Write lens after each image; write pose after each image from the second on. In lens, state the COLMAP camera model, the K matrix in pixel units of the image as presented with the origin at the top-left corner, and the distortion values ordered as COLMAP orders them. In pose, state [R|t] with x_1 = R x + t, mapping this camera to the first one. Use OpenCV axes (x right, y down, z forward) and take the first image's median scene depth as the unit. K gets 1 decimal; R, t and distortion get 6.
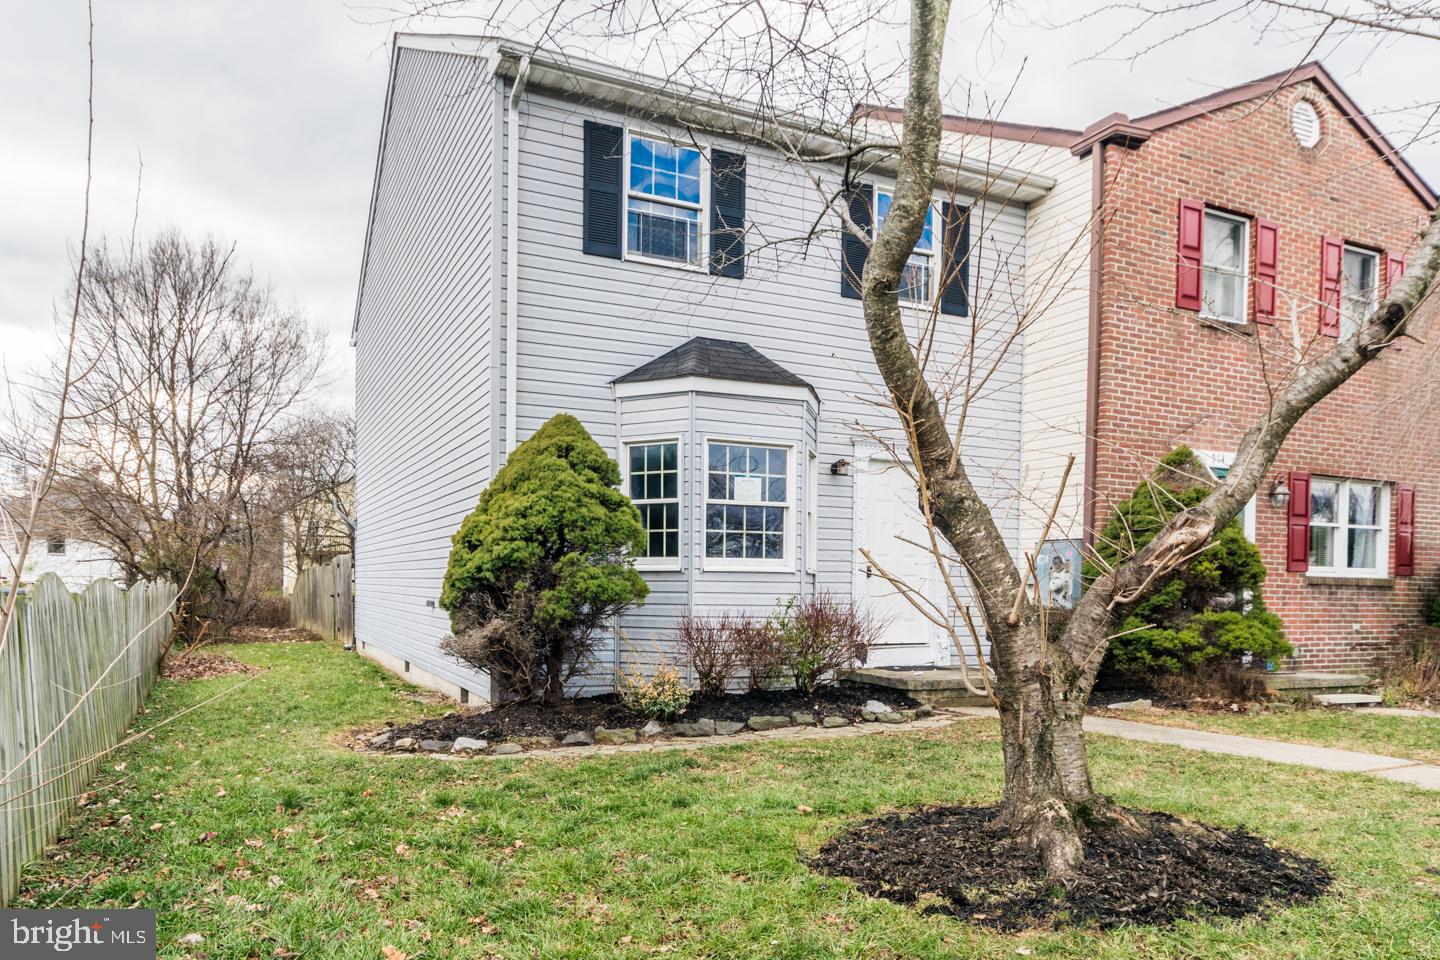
lens RADIAL K [[903.1, 0, 720.1], [0, 903.1, 536.2], [0, 0, 1]] dist [0.000465, -0.000060]
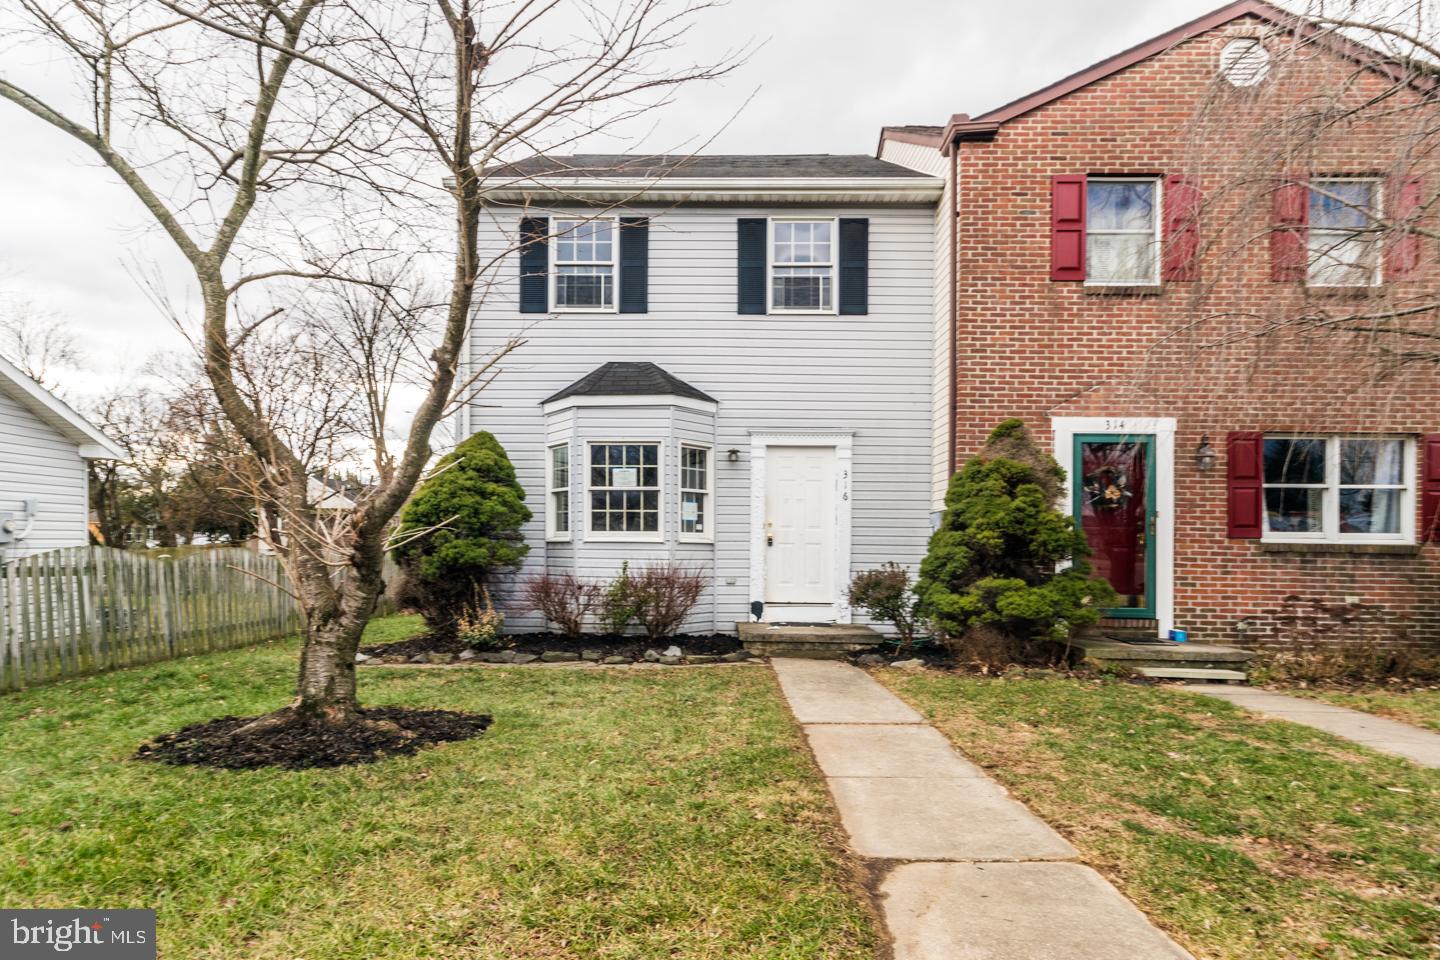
lens RADIAL K [[793.9, 0, 720.0], [0, 793.9, 480.0], [0, 0, 1]] dist [0.000671, 0.000247]
pose [[0.903052, -0.037527, -0.427889, 0.578525], [0.022982, 0.998971, -0.039109, -0.001093], [0.428916, 0.025484, 0.902985, 0.031600]]
